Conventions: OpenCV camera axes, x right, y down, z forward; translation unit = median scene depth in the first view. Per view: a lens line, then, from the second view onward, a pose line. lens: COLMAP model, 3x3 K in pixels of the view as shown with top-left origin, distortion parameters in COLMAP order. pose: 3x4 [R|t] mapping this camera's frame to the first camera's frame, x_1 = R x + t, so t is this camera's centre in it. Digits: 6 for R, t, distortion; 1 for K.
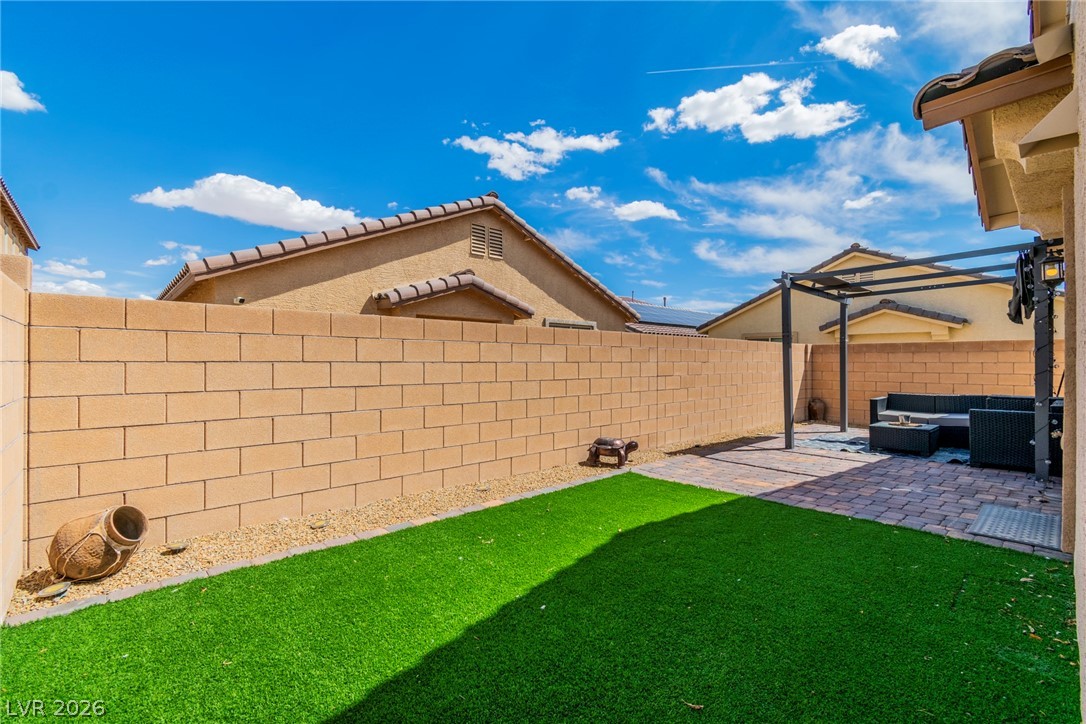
lens RADIAL K [[481.3, 0, 546.9], [0, 481.3, 359.1], [0, 0, 1]] dist [-0.021707, -0.000320]
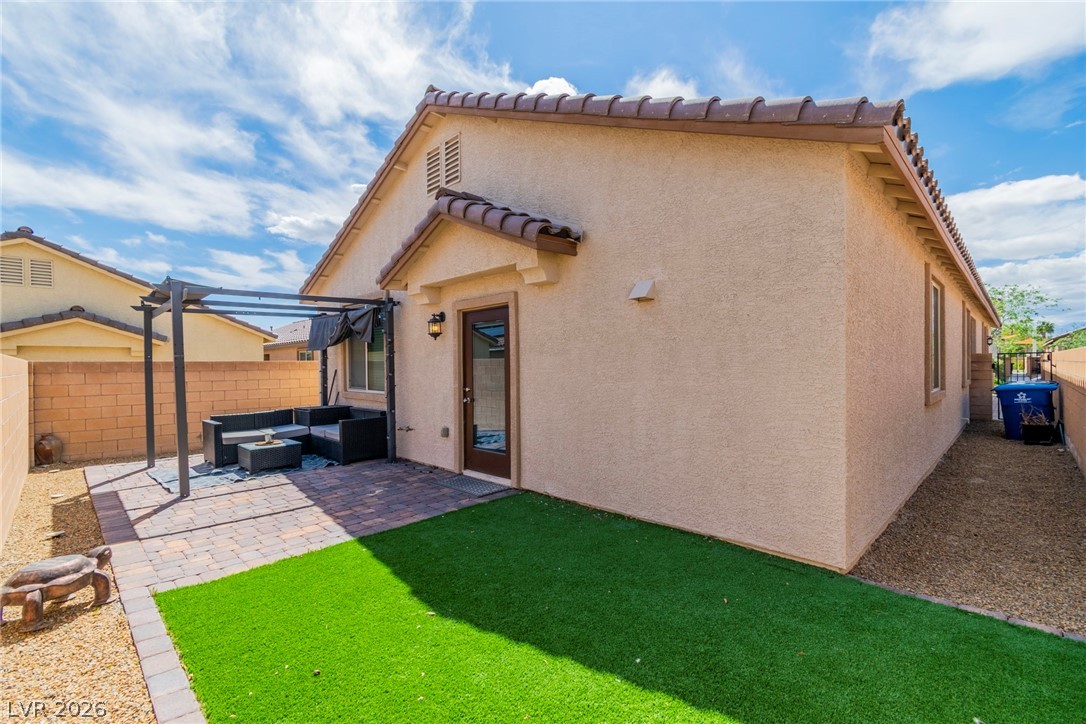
lens RADIAL K [[481.3, 0, 547.3], [0, 481.3, 366.4], [0, 0, 1]] dist [-0.021707, -0.000320]
pose [[-0.077780, -0.003443, 0.996965, -0.526921], [0.006389, 0.999972, 0.003952, -0.049722], [-0.996950, 0.006677, -0.077755, 0.684086]]
